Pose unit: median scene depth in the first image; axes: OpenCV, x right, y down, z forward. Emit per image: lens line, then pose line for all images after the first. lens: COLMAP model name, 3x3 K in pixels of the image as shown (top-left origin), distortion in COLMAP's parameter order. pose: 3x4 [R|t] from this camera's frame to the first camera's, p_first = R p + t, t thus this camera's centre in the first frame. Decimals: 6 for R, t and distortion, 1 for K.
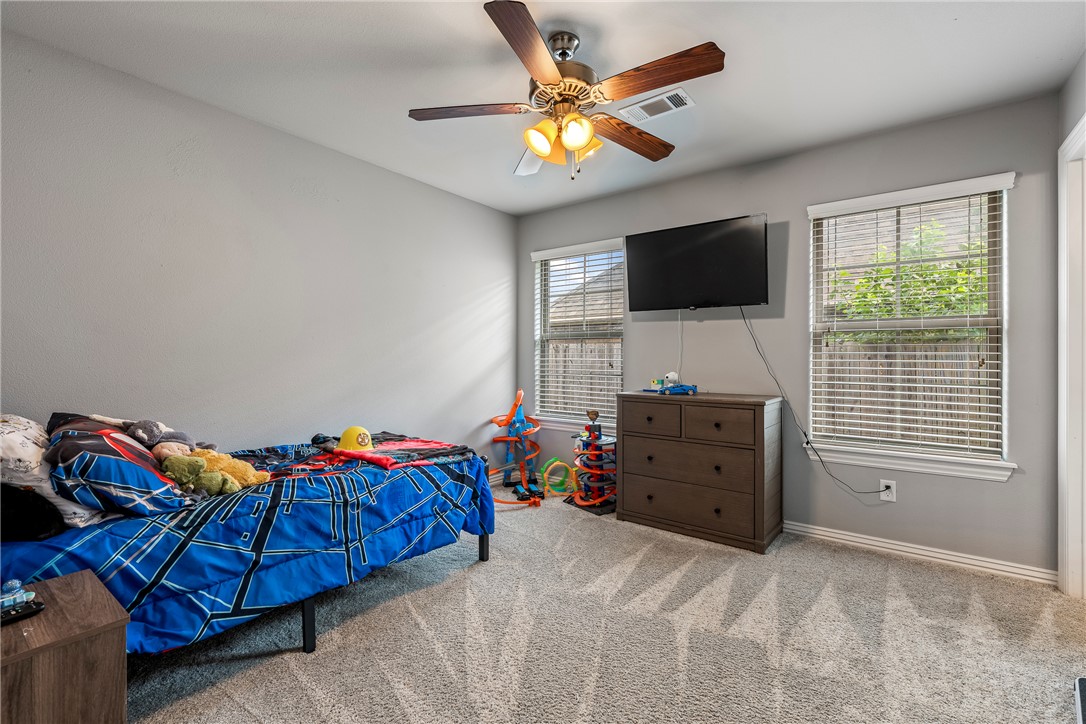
lens RADIAL K [[487.9, 0, 540.0], [0, 487.9, 358.8], [0, 0, 1]] dist [0.008816, -0.001699]
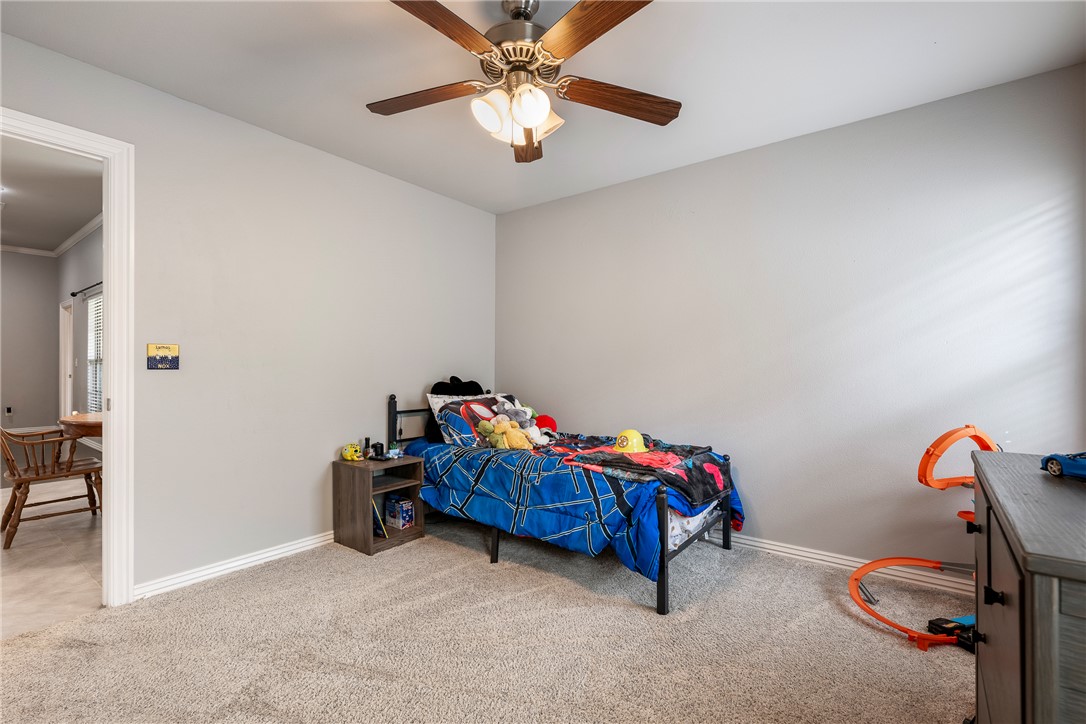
lens RADIAL K [[487.9, 0, 537.7], [0, 487.9, 360.9], [0, 0, 1]] dist [0.008816, -0.001699]
pose [[-0.016801, -0.016180, -0.999728, 0.914503], [0.002204, 0.999866, -0.016220, 0.001767], [0.999856, -0.002475, -0.016763, 1.028037]]
